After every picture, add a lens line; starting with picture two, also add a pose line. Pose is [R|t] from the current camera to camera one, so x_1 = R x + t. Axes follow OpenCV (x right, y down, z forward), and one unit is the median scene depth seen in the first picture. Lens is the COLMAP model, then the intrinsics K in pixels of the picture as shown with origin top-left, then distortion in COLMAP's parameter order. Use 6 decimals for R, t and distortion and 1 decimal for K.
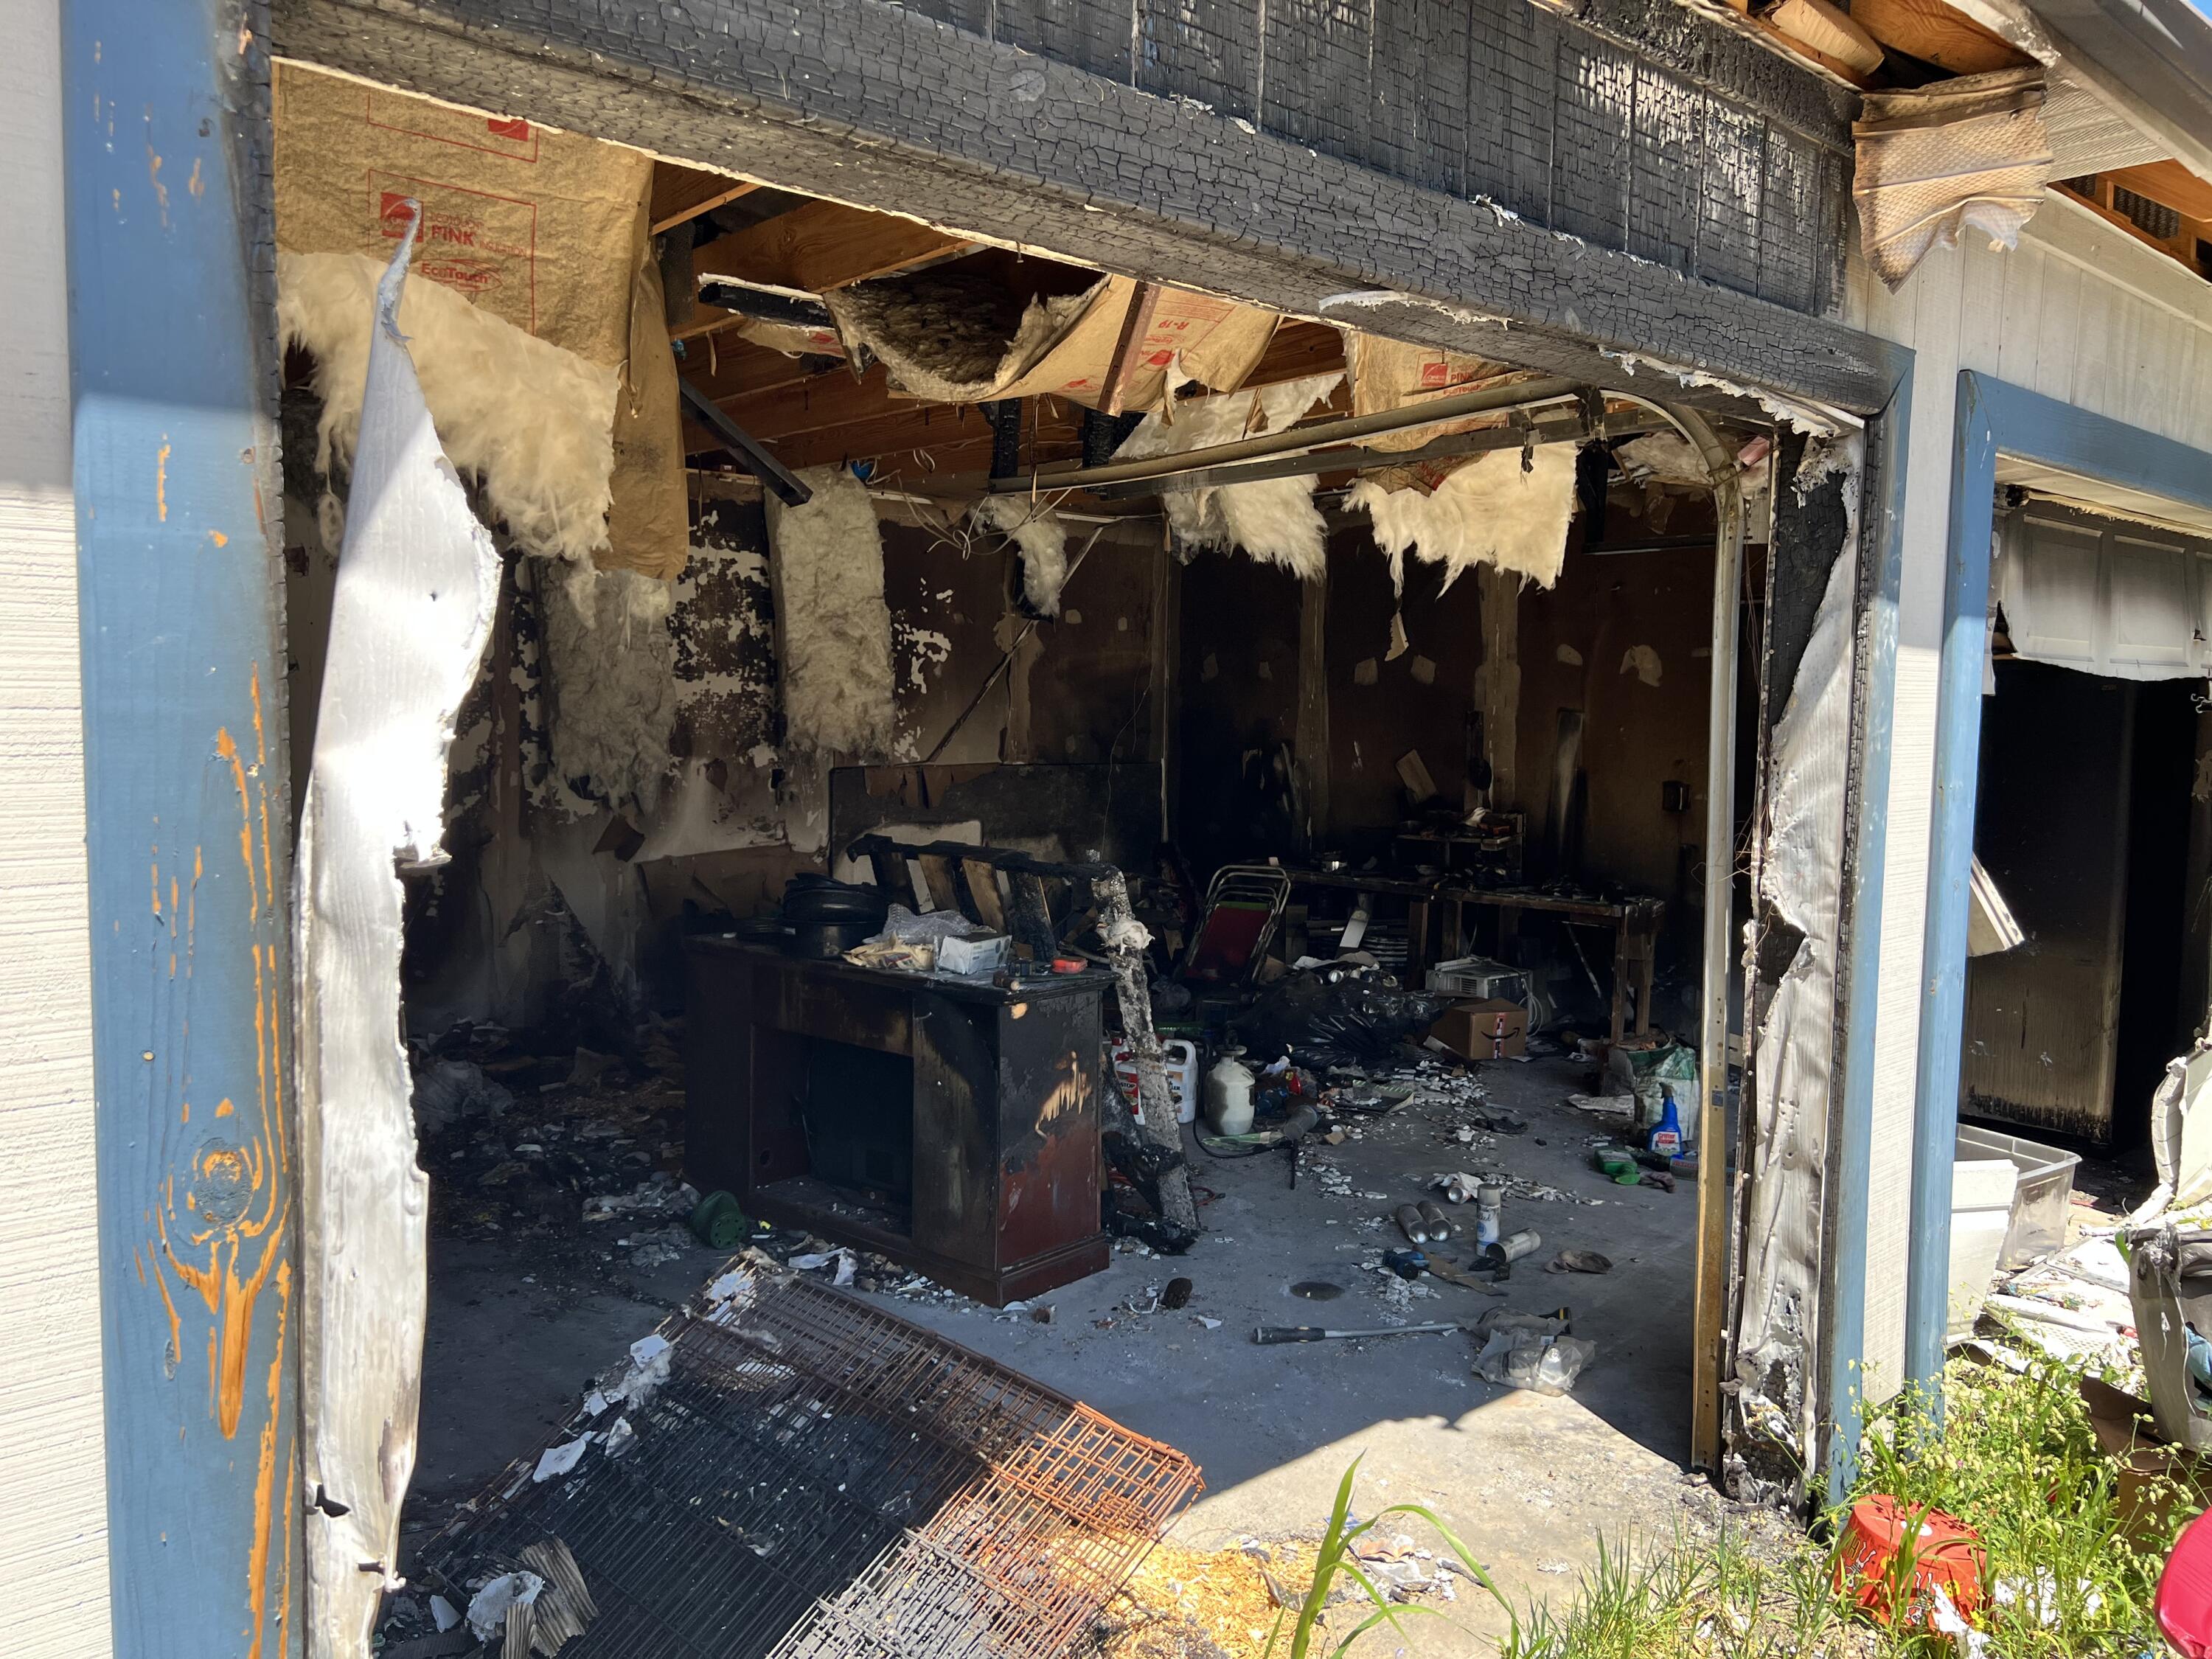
lens RADIAL K [[1688.1, 0, 1114.1], [0, 1688.1, 830.8], [0, 0, 1]] dist [0.044809, -0.075269]
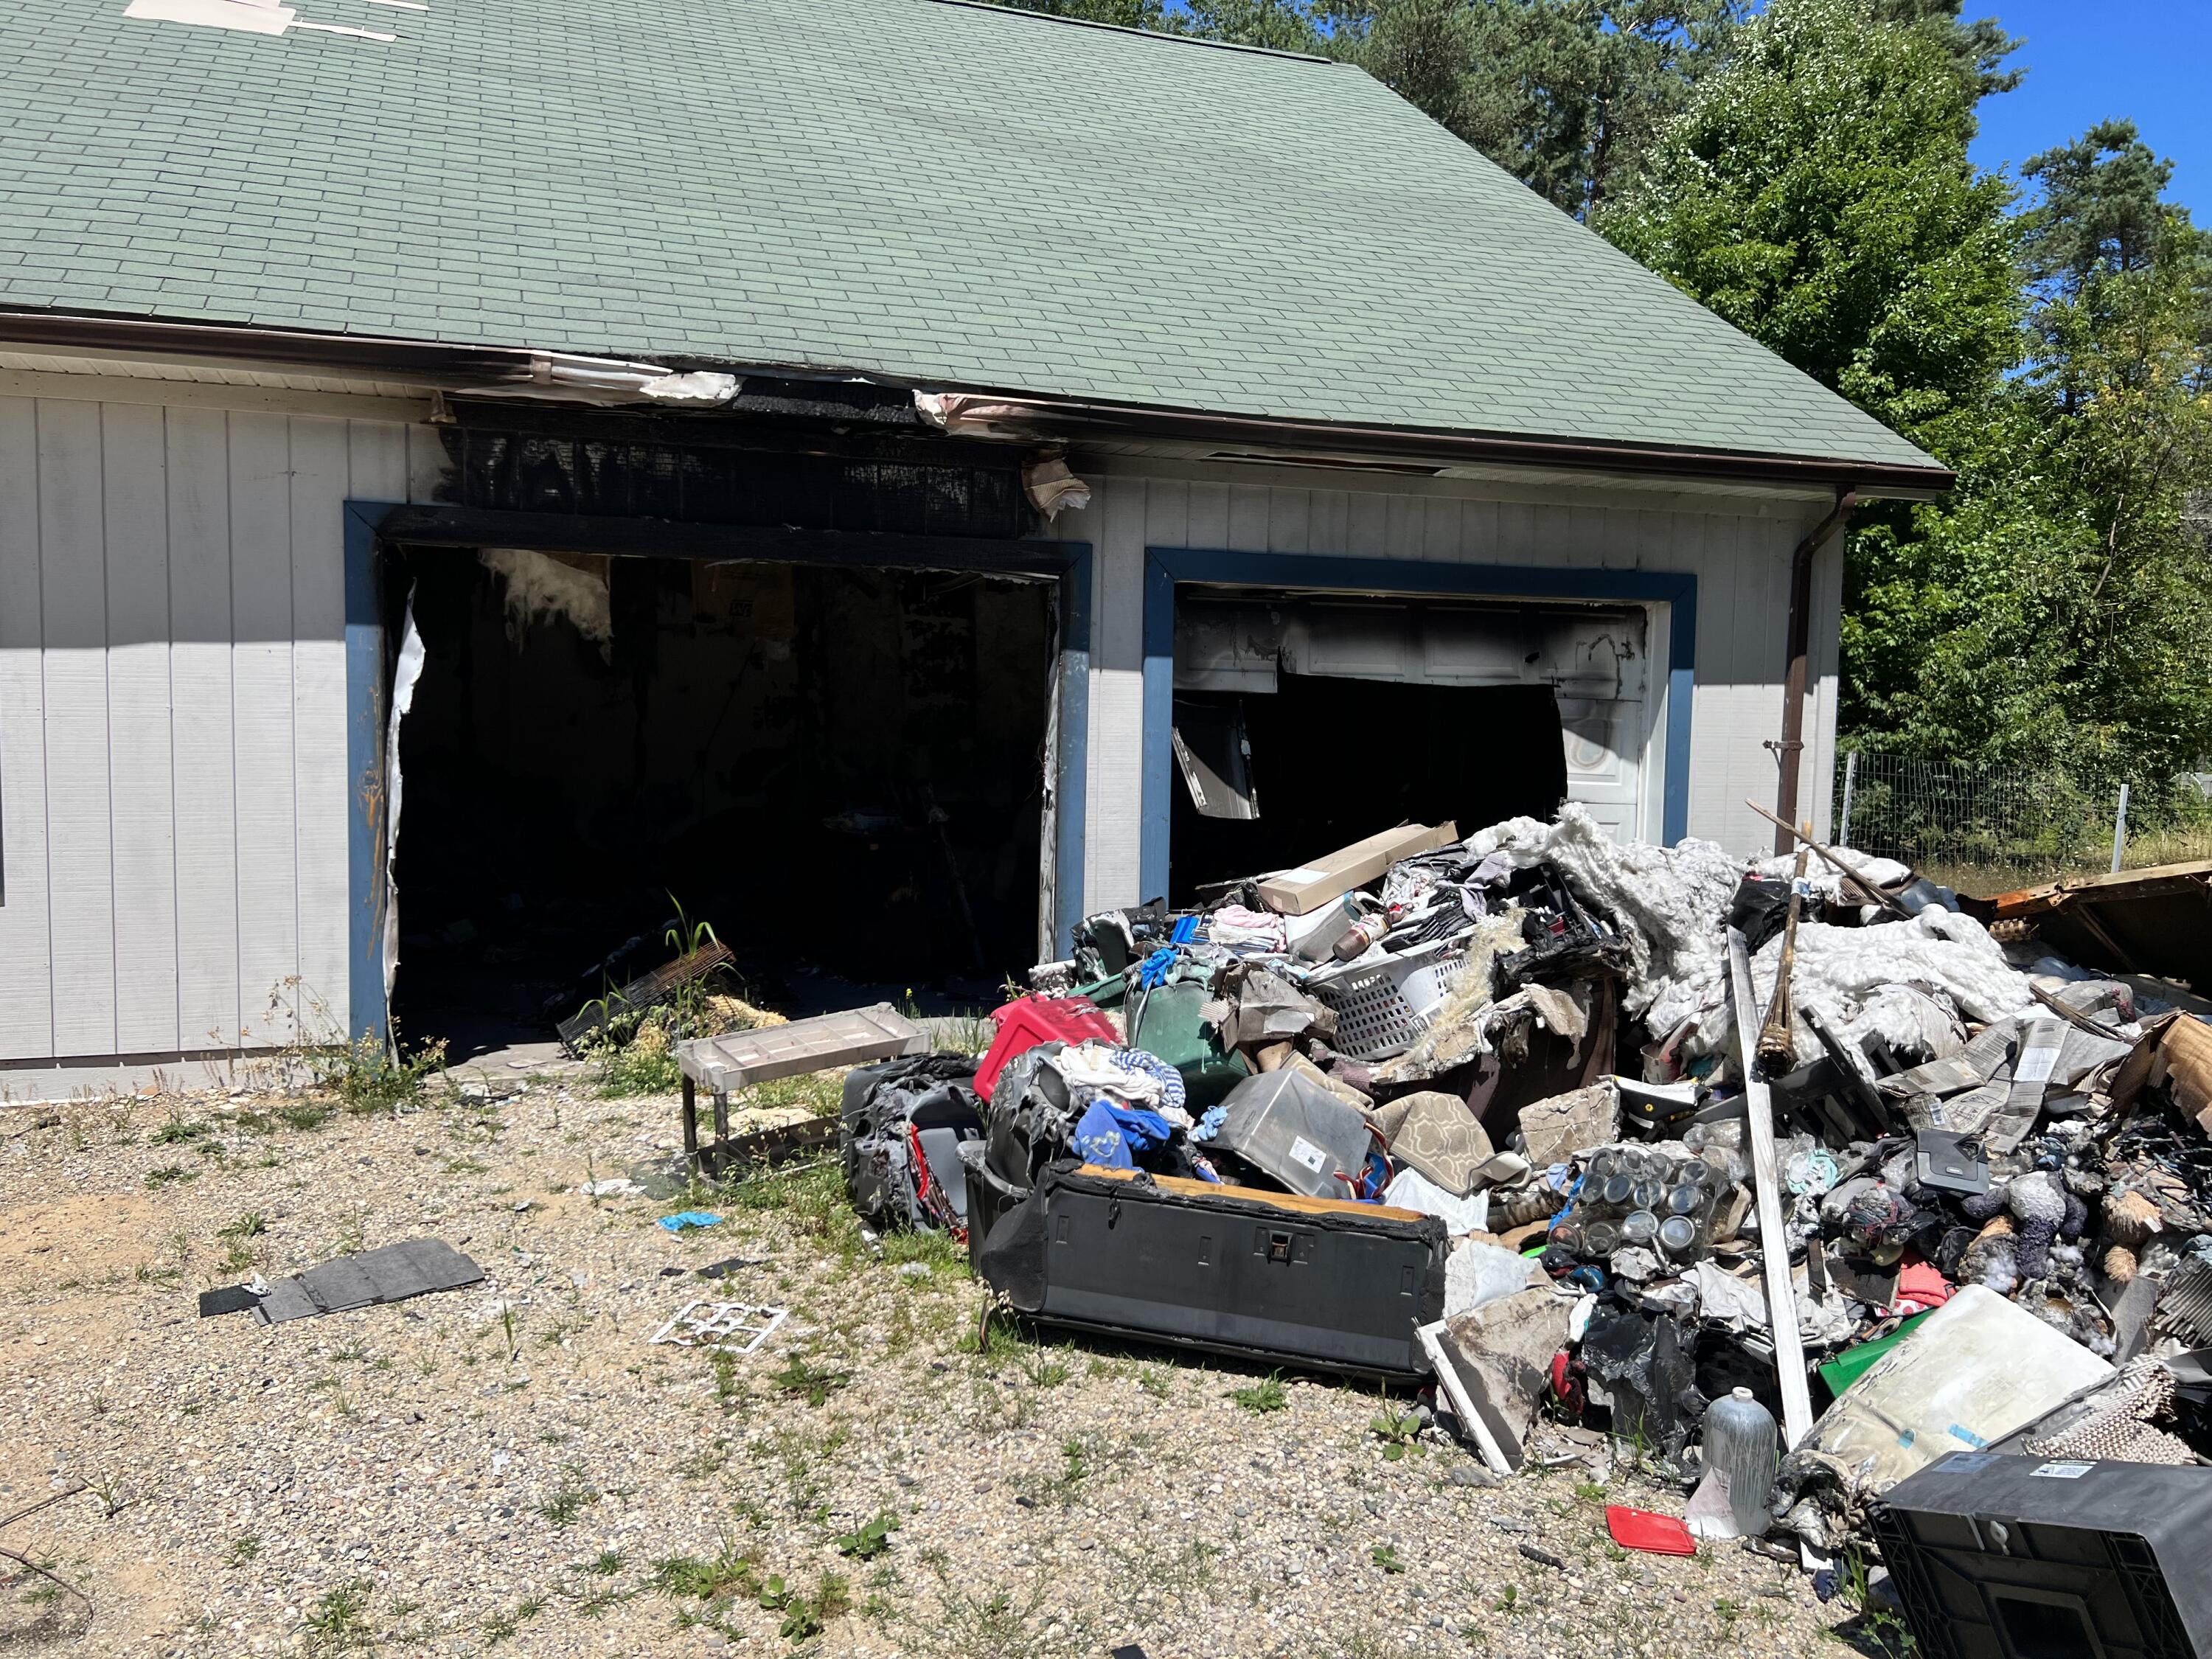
lens RADIAL K [[1688.1, 0, 1114.1], [0, 1688.1, 830.8], [0, 0, 1]] dist [0.044809, -0.075269]
pose [[0.931032, 0.025833, -0.364023, 1.479997], [-0.033135, 0.999355, -0.013828, 0.160455], [0.363431, 0.024936, 0.931287, -1.266674]]
